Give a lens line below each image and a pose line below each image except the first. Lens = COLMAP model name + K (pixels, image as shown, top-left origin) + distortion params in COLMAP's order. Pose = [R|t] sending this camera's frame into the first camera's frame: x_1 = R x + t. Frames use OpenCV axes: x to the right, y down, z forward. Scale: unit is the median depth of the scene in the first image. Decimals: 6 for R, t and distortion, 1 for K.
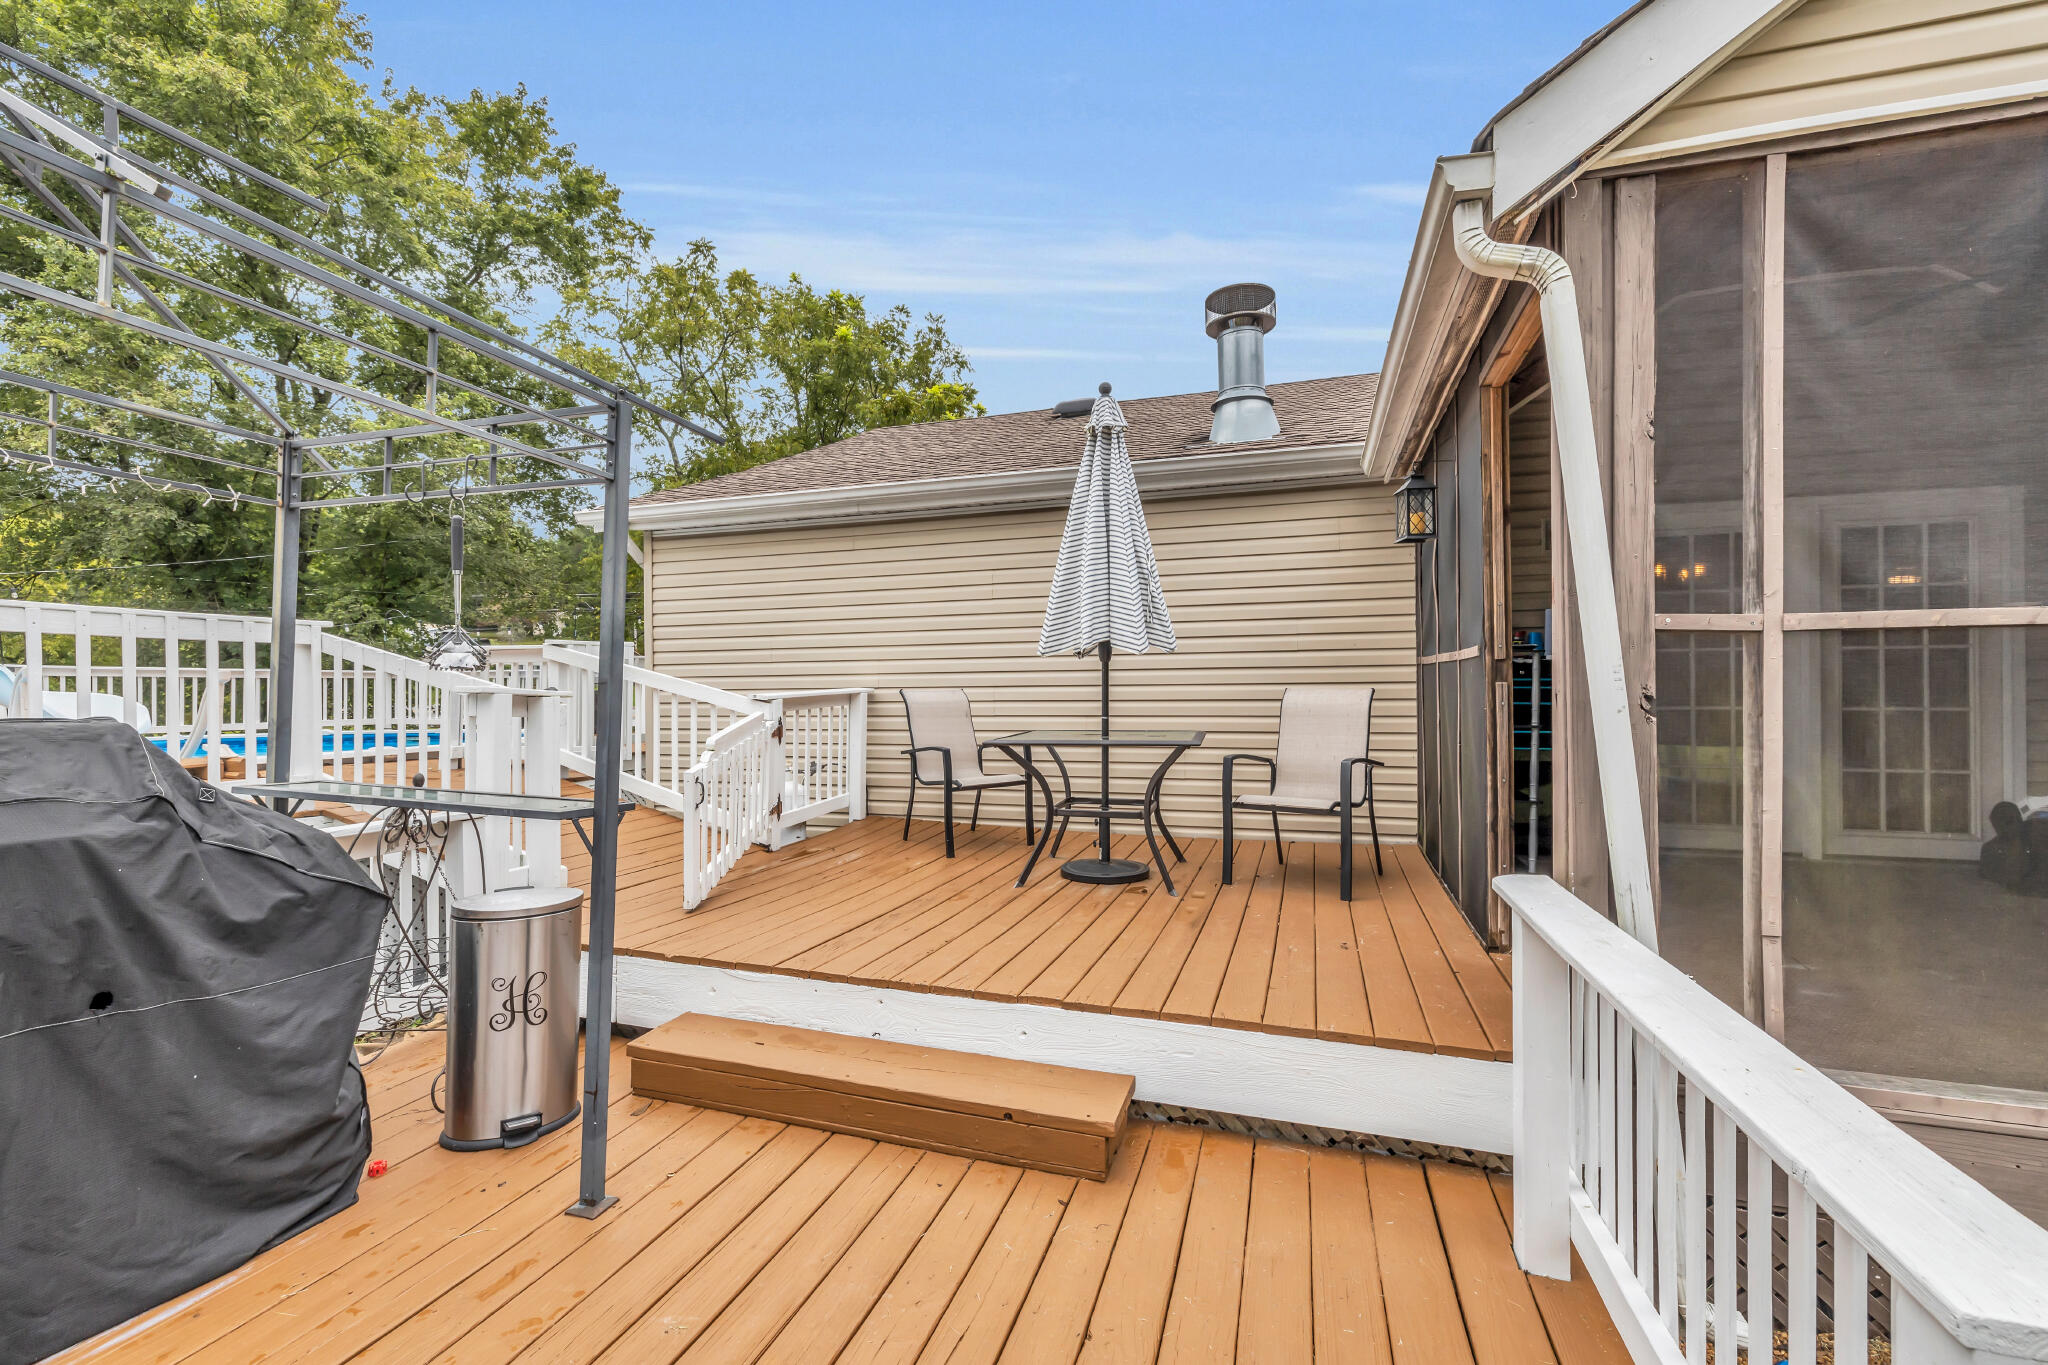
lens RADIAL K [[869.5, 0, 1021.0], [0, 869.5, 676.2], [0, 0, 1]] dist [0.000847, 0.000015]
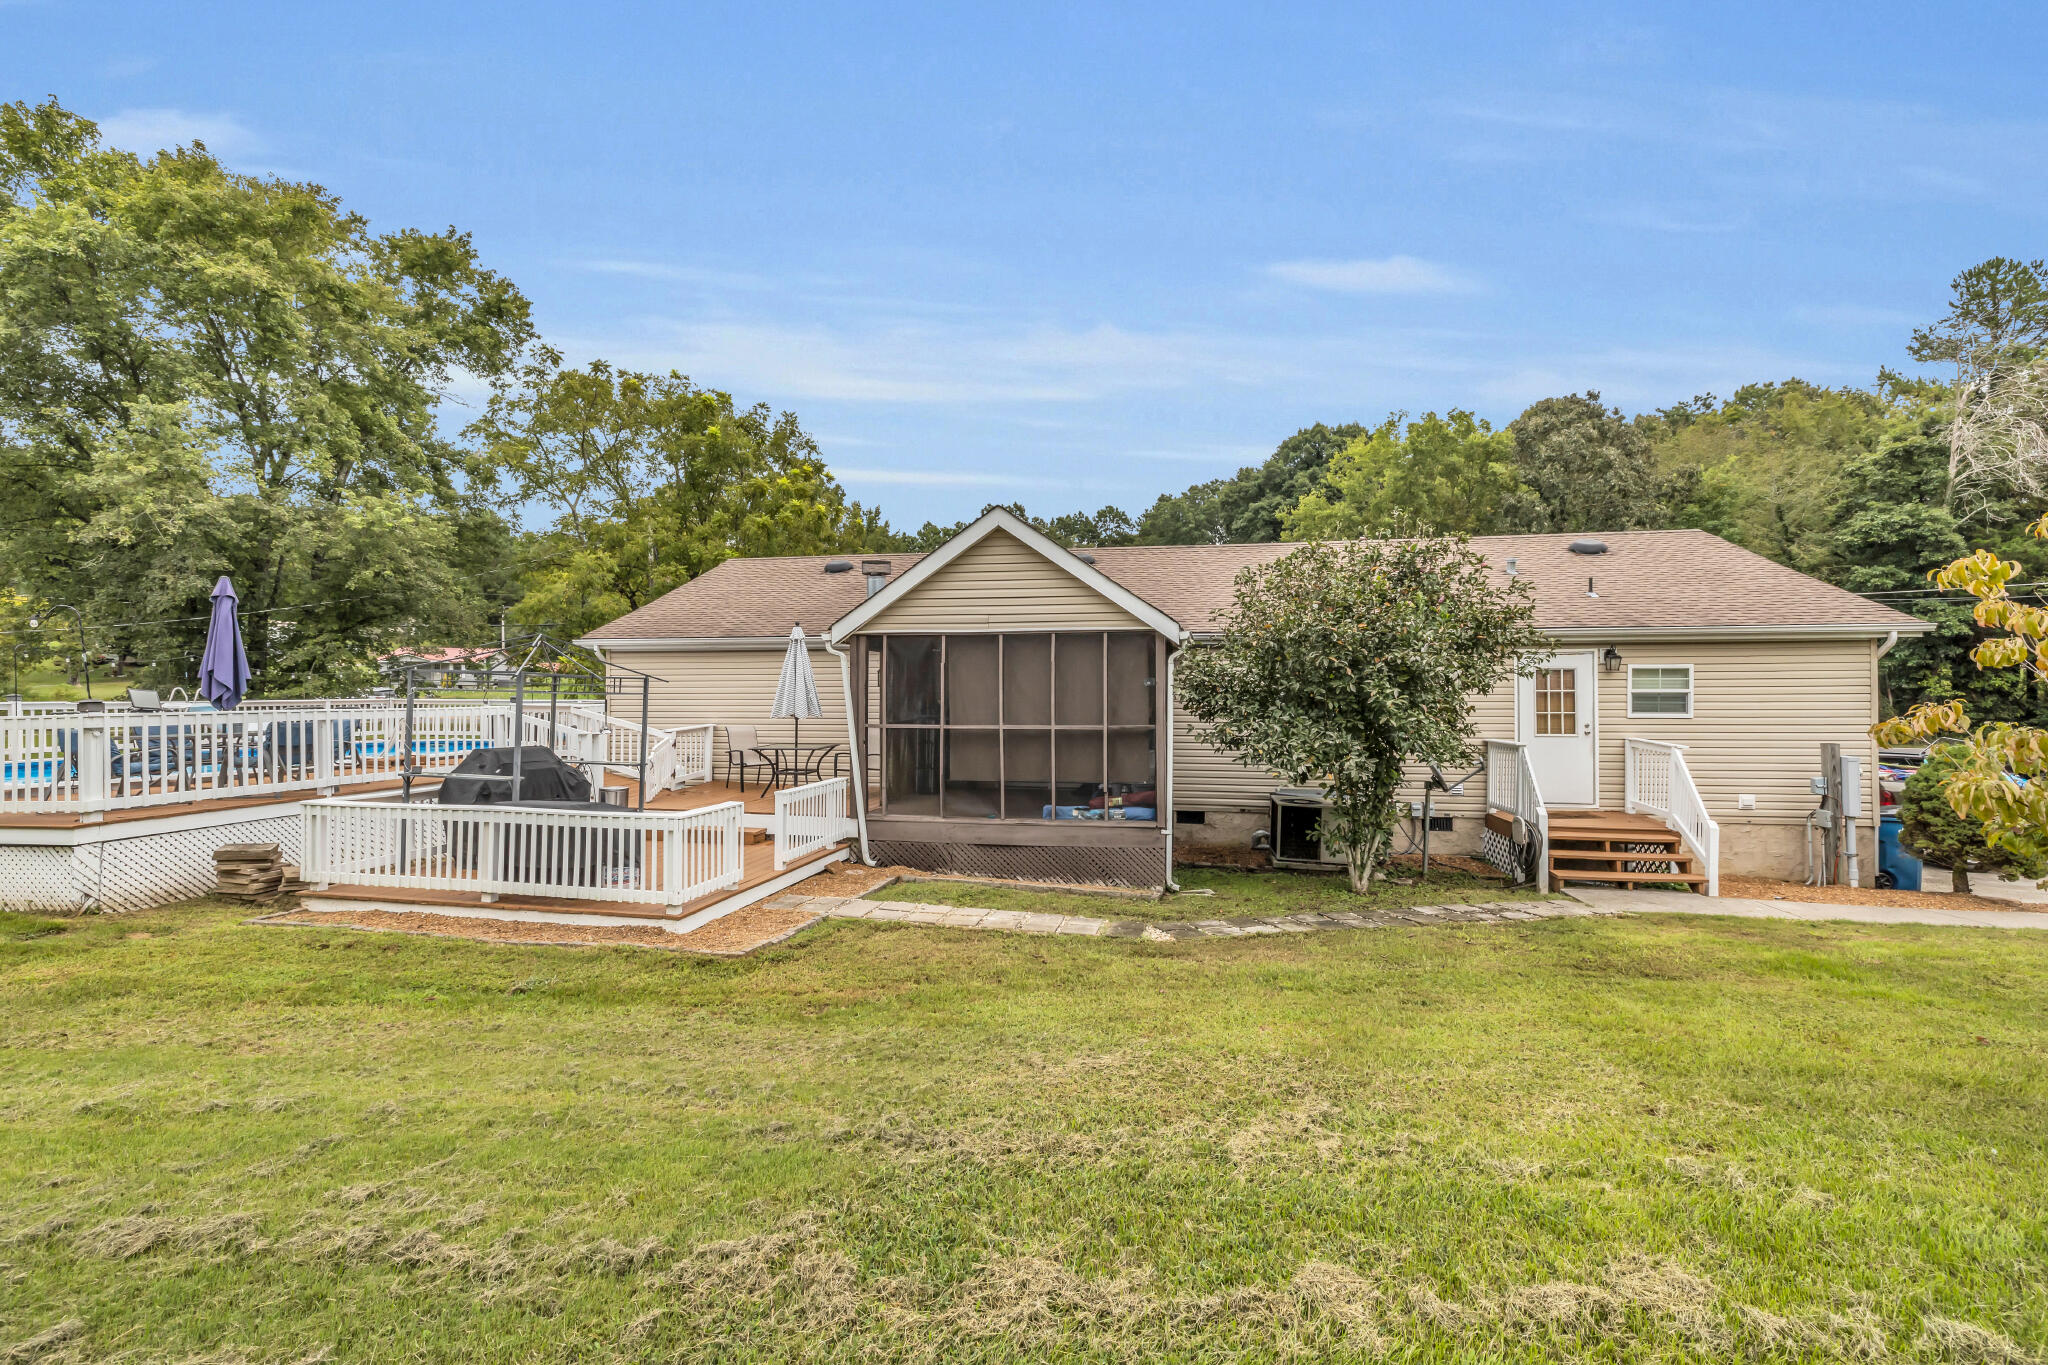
lens RADIAL K [[869.5, 0, 1020.5], [0, 869.5, 683.7], [0, 0, 1]] dist [0.000847, 0.000015]
pose [[0.991401, 0.009937, 0.130478, 0.084485], [-0.011085, 0.999906, 0.008072, -0.031432], [-0.130386, -0.009449, 0.991418, -0.356660]]
